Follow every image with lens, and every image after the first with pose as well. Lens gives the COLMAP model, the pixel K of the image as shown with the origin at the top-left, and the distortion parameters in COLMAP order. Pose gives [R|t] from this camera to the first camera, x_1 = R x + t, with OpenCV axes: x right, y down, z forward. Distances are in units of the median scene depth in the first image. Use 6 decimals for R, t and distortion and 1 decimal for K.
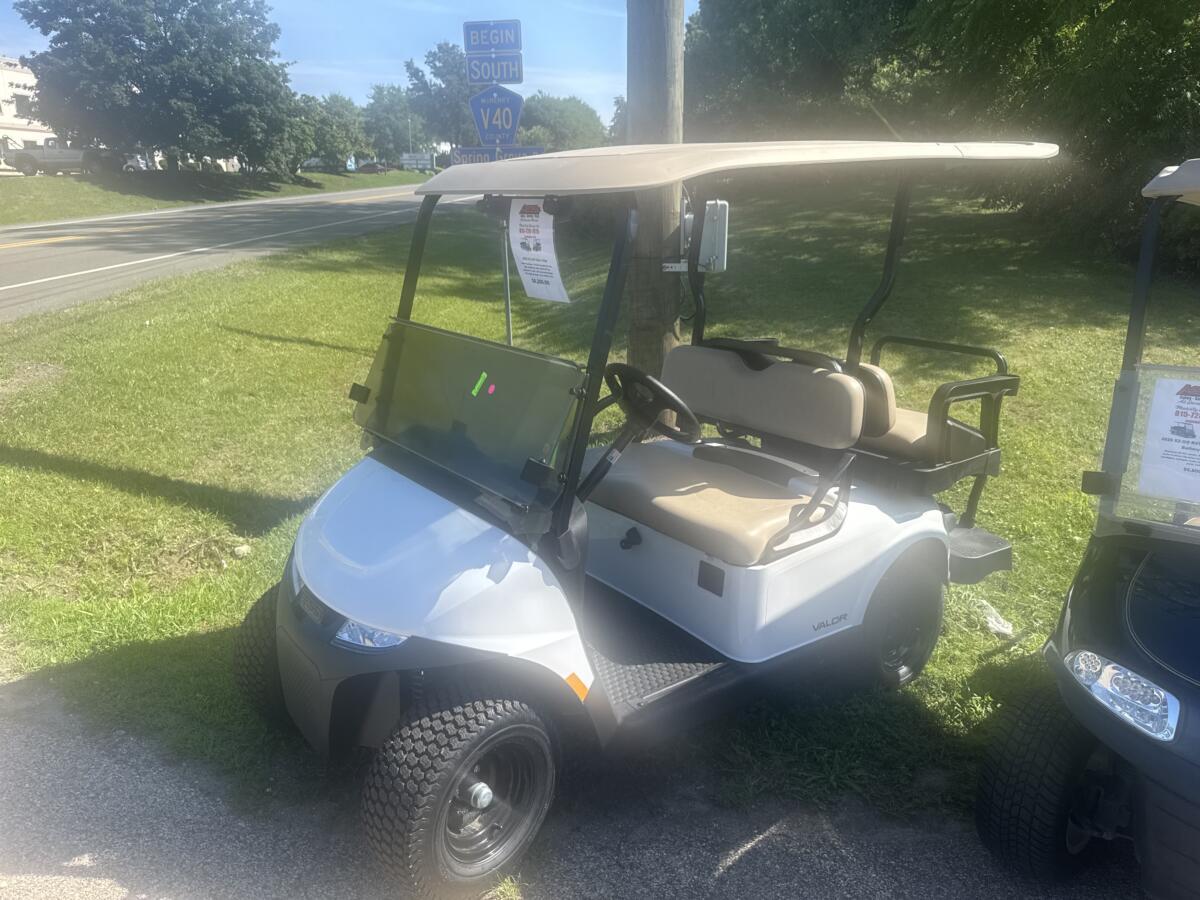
lens RADIAL K [[859.6, 0, 600.0], [0, 859.6, 450.0], [0, 0, 1]] dist [0.010535, 0.002628]
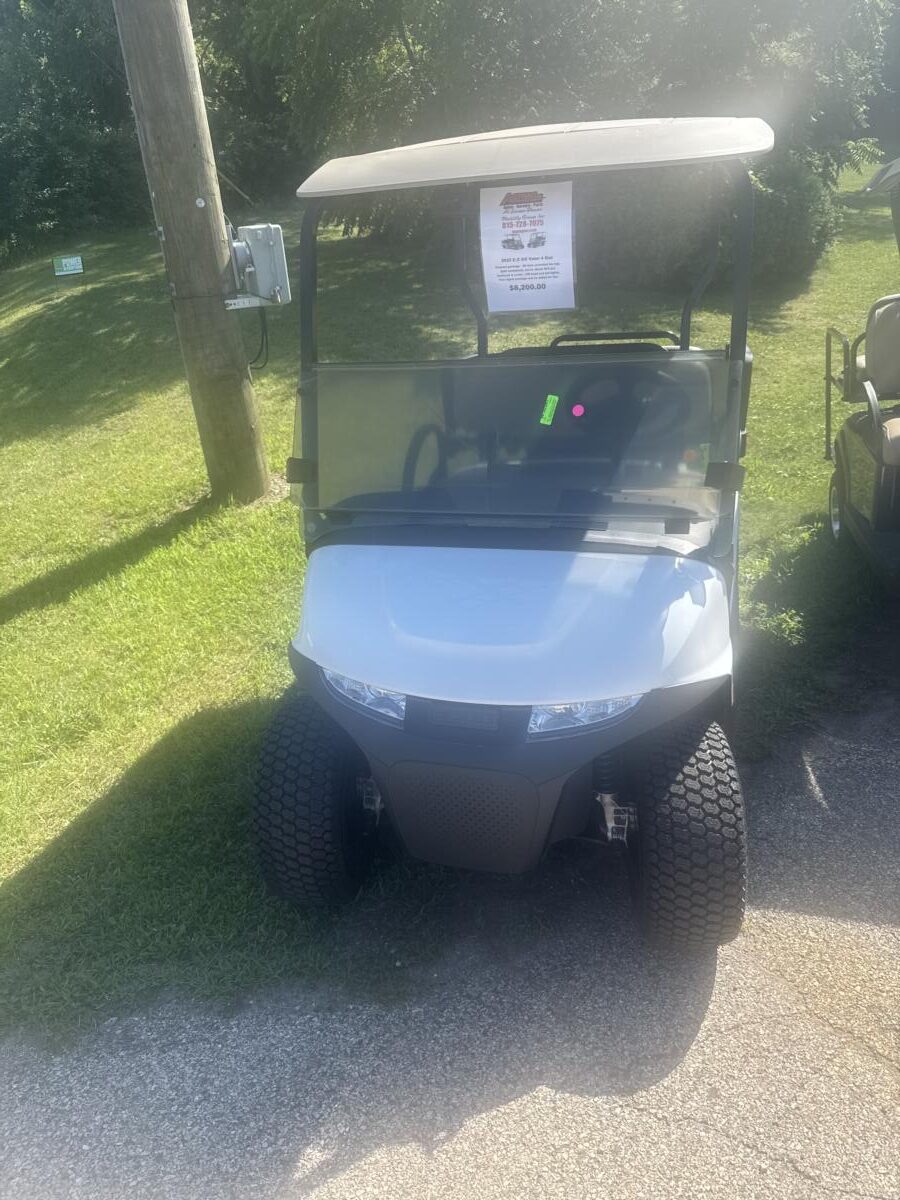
lens RADIAL K [[845.1, 0, 450.0], [0, 845.1, 600.0], [0, 0, 1]] dist [-0.000735, -0.000794]
pose [[0.790562, -0.280179, 0.544528, -0.696612], [0.216699, 0.959657, 0.179167, -0.062596], [-0.572759, -0.023644, 0.819383, 0.344083]]
